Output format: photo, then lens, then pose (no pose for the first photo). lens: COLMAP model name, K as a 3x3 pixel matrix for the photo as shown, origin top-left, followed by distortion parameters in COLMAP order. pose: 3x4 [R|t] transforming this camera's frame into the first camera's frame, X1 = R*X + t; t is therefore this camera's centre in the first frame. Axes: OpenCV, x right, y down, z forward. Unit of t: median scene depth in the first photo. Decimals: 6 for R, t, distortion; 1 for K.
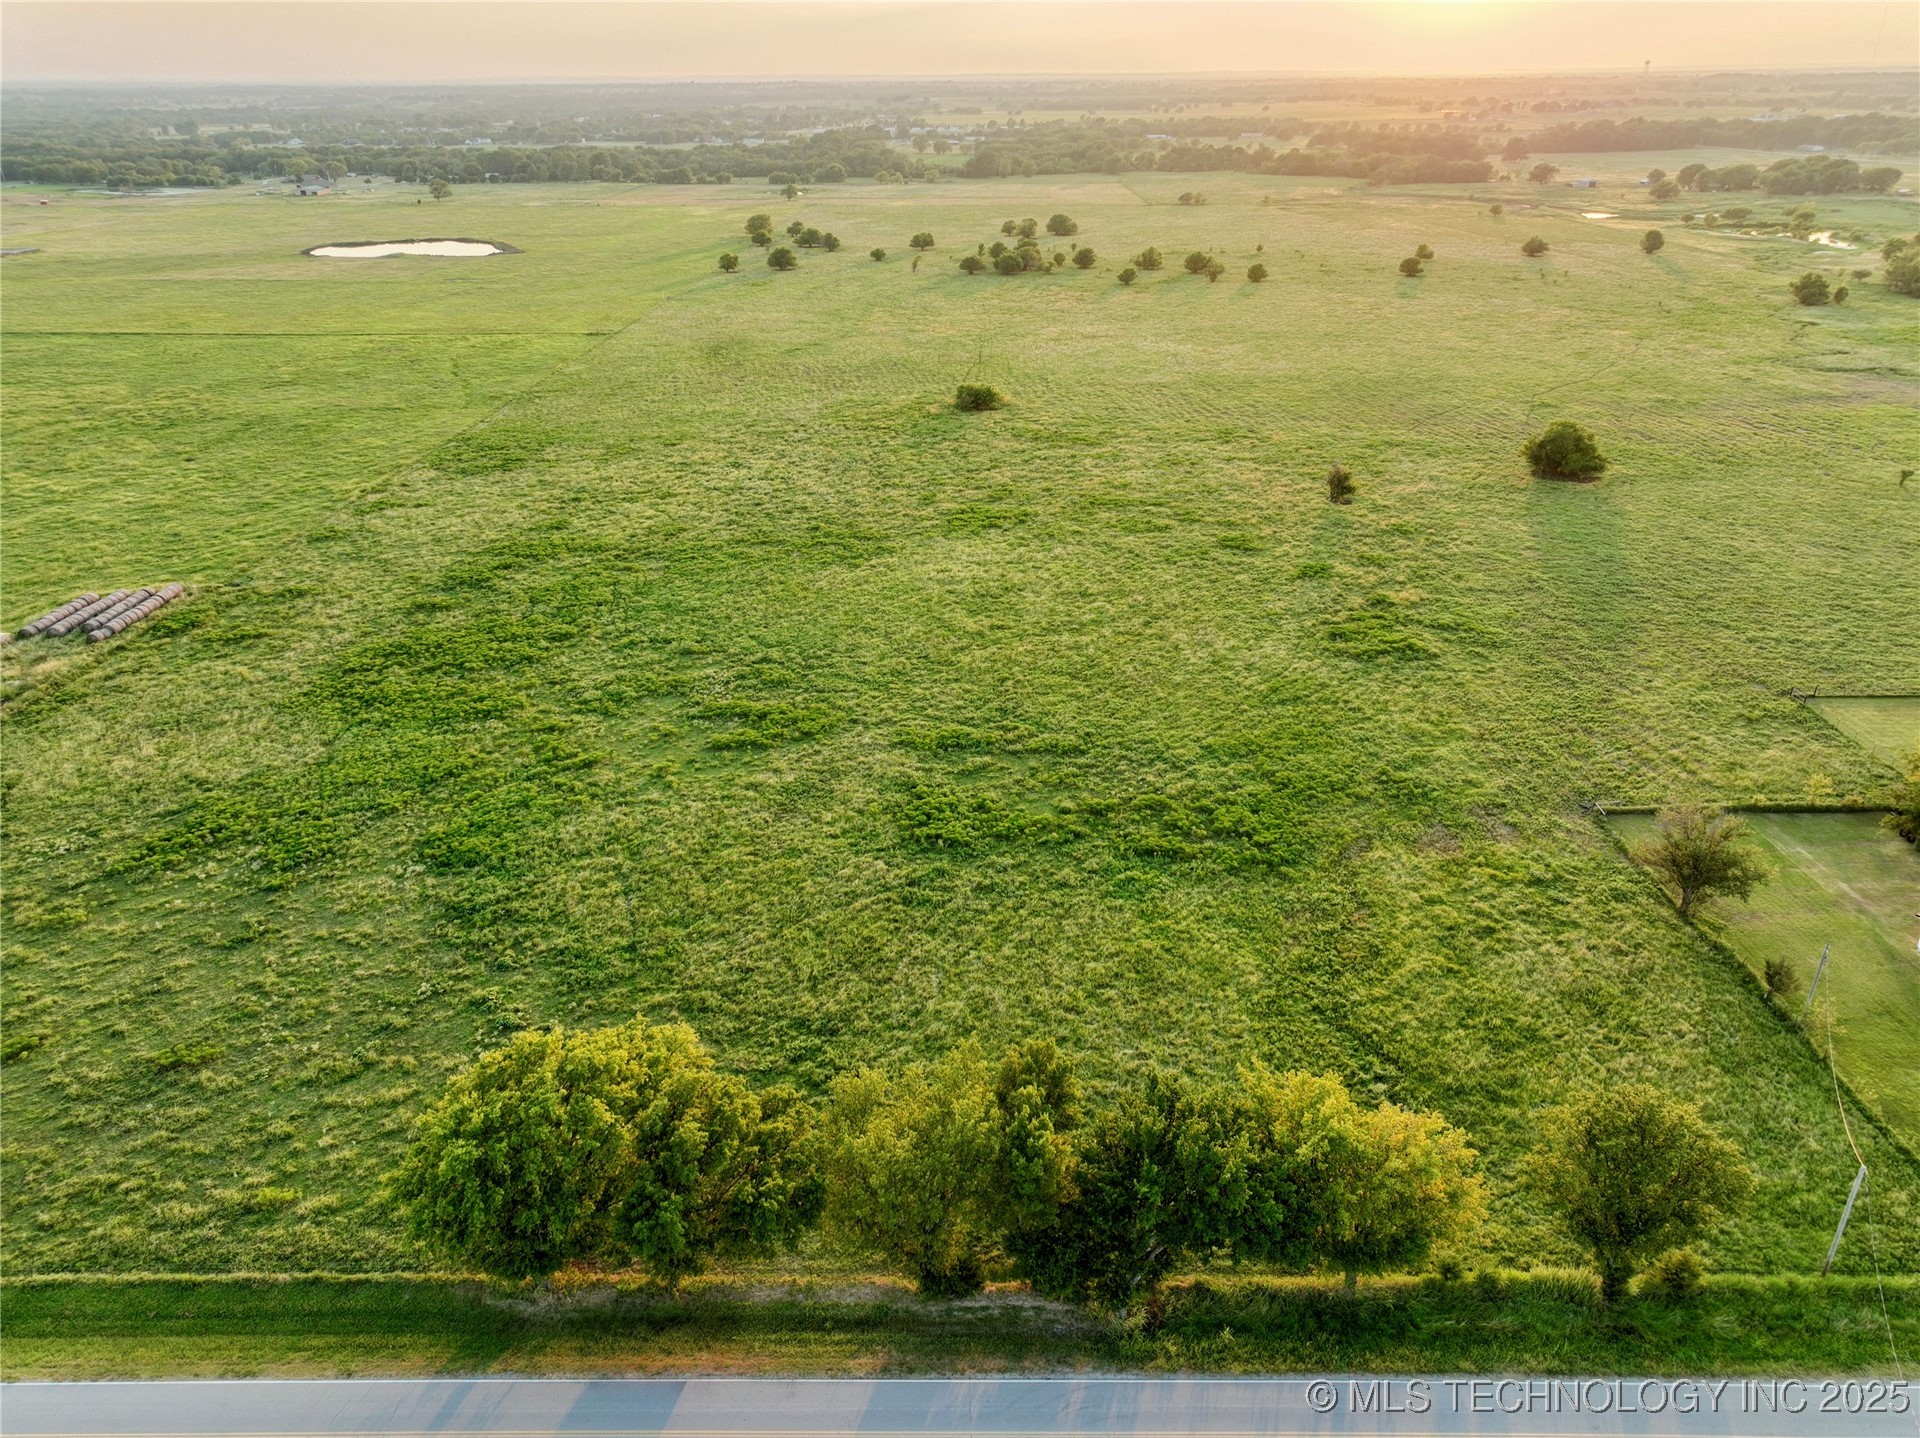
lens RADIAL K [[1349.2, 0, 960.0], [0, 1349.2, 719.0], [0, 0, 1]] dist [0.000226, 0.019280]
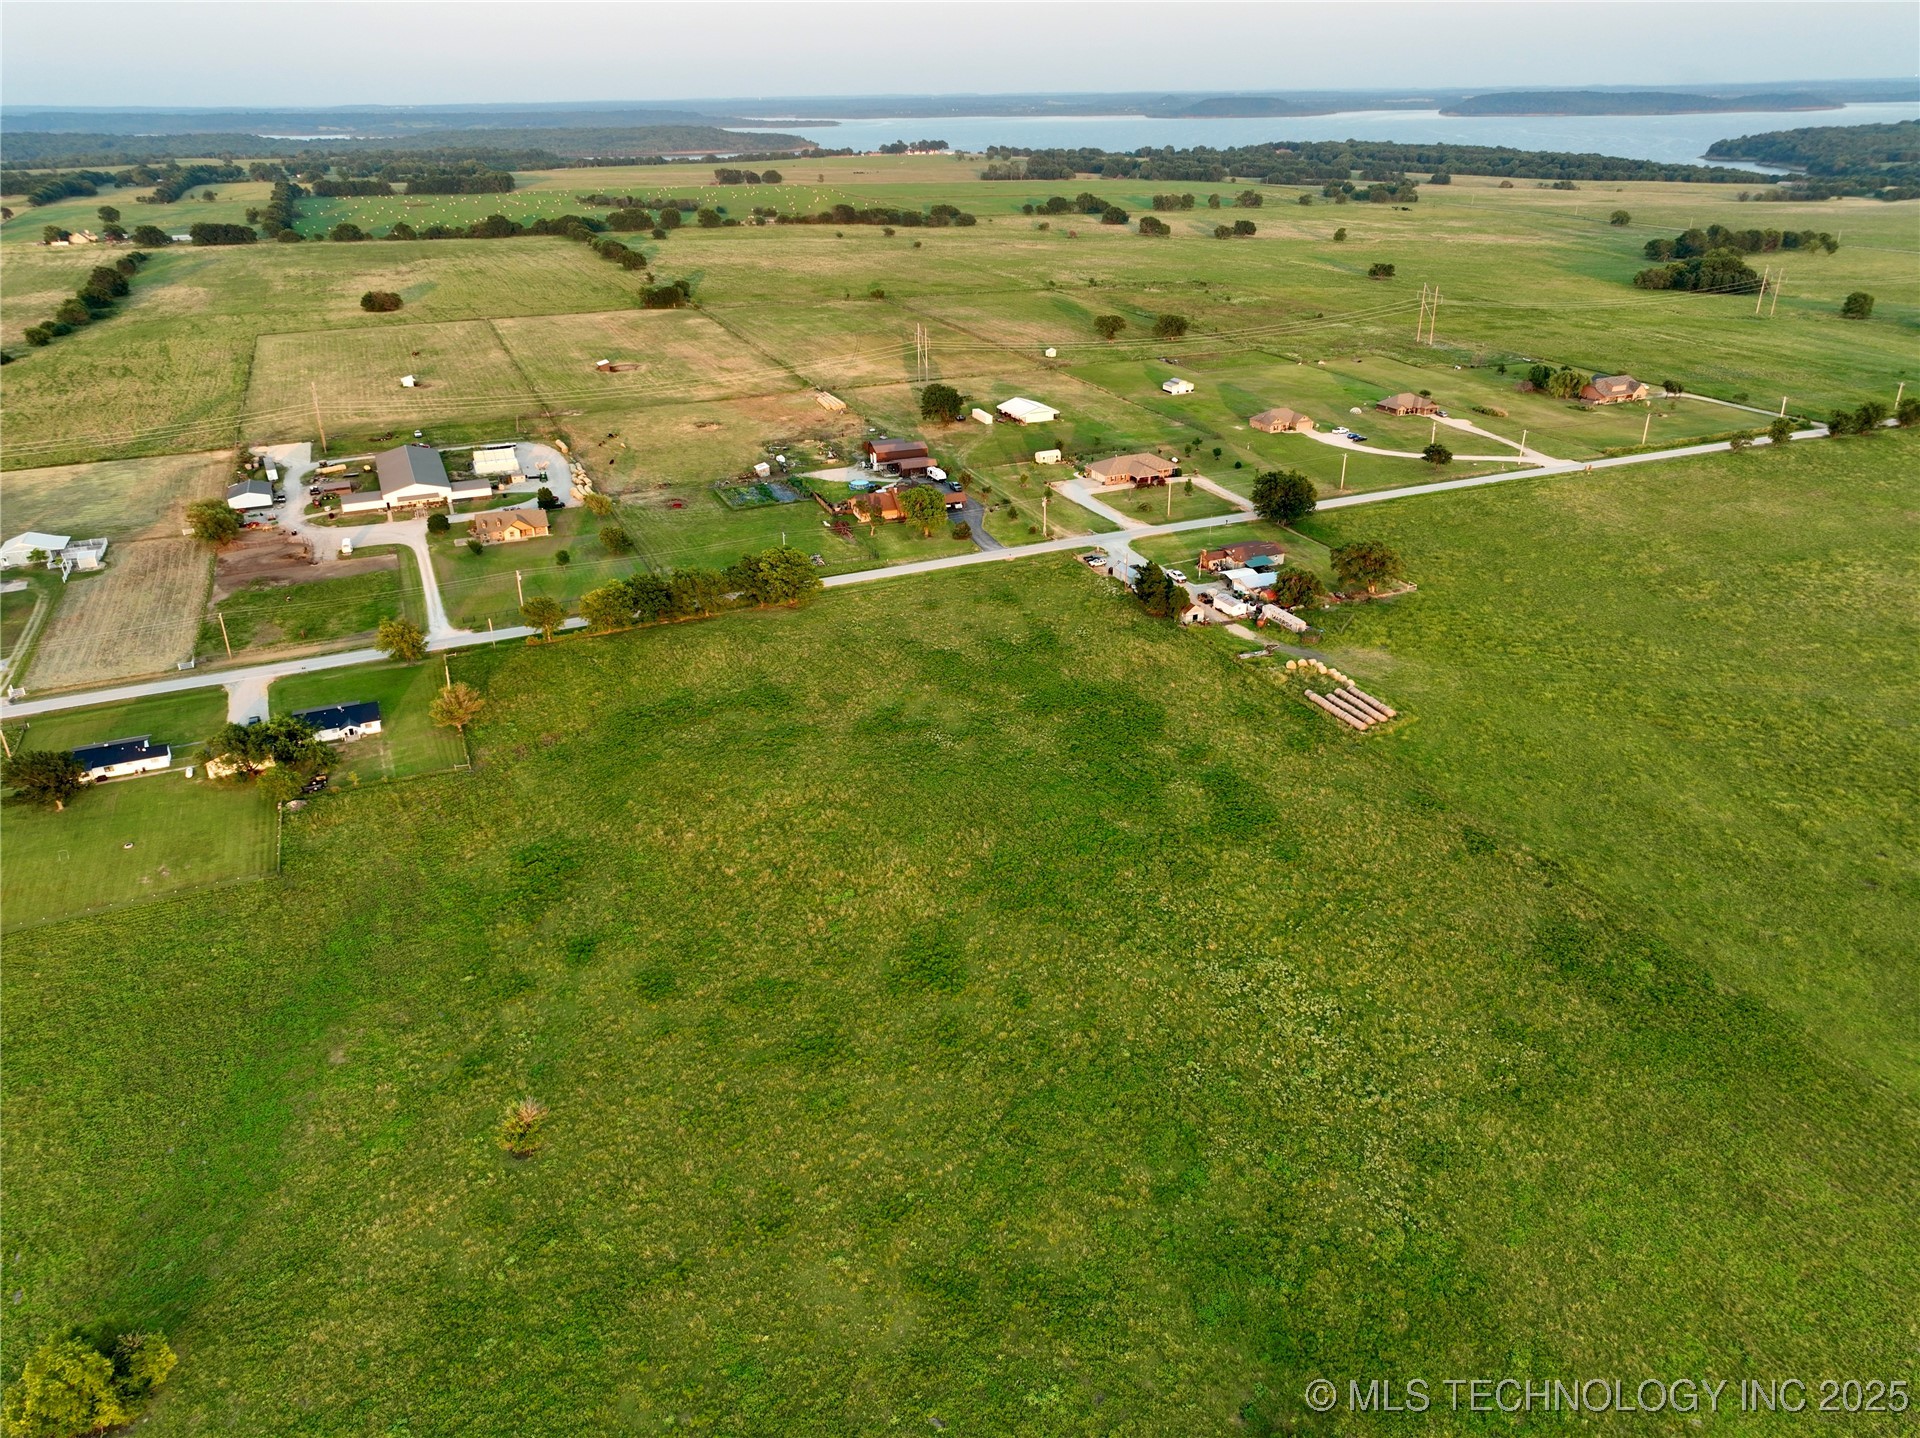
lens RADIAL K [[1349.2, 0, 960.0], [0, 1349.2, 719.0], [0, 0, 1]] dist [0.000226, 0.019280]
pose [[-0.914963, 0.187996, -0.357070, 0.432773], [-0.155143, 0.652967, 0.741326, -1.384969], [0.372522, 0.733683, -0.568275, 2.041710]]
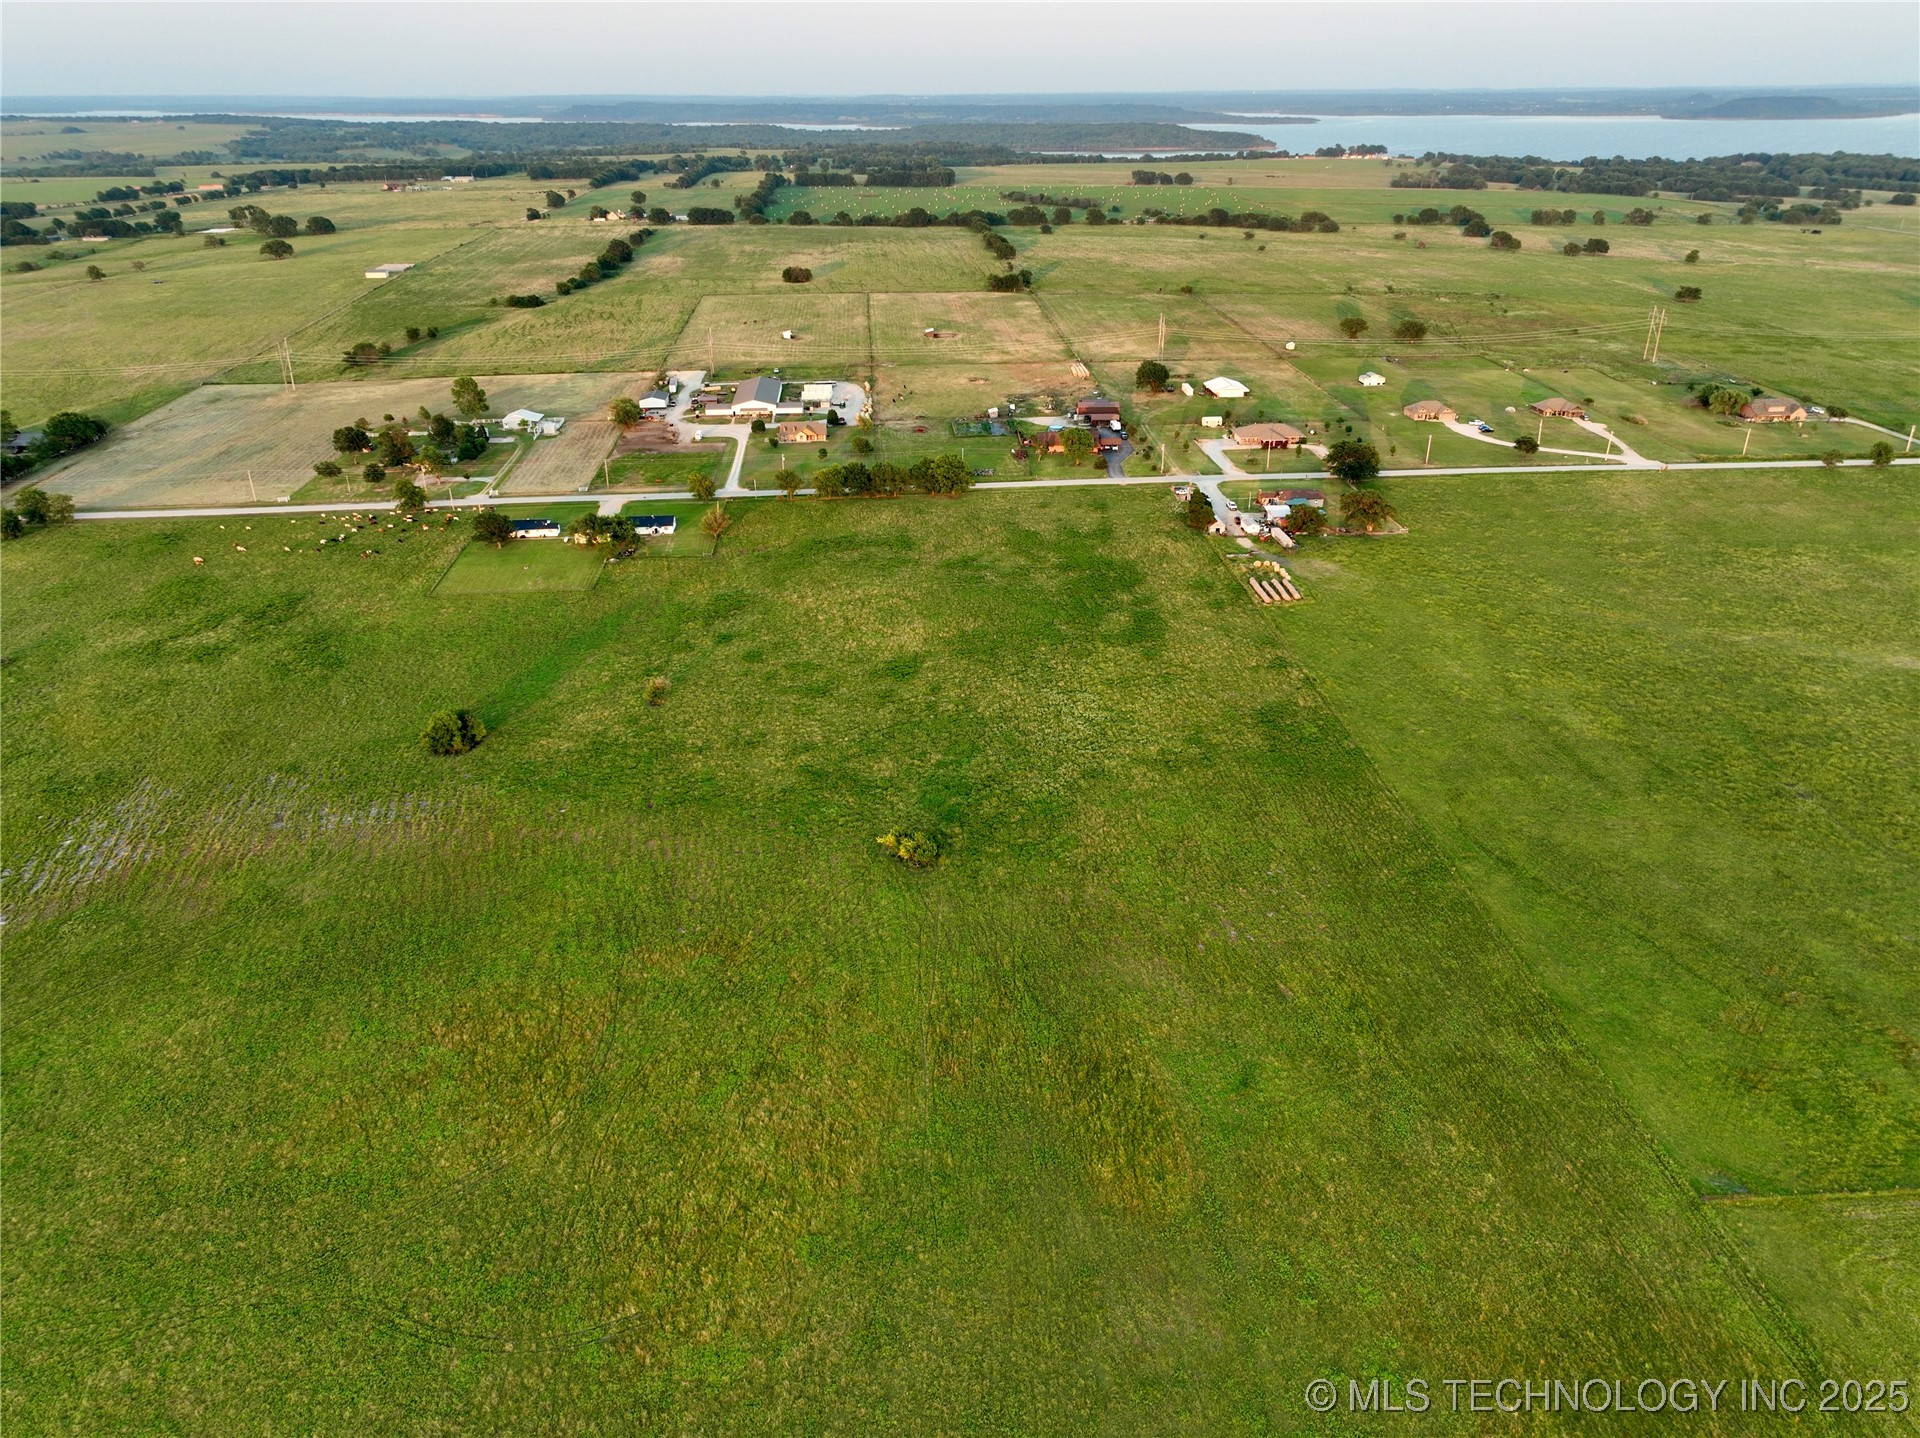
lens RADIAL K [[1349.2, 0, 960.0], [0, 1349.2, 719.0], [0, 0, 1]] dist [0.000226, 0.019280]
pose [[-0.996786, 0.044366, -0.066703, 0.075519], [-0.023379, 0.635288, 0.771921, -1.982391], [0.076623, 0.771000, -0.632209, 3.009754]]
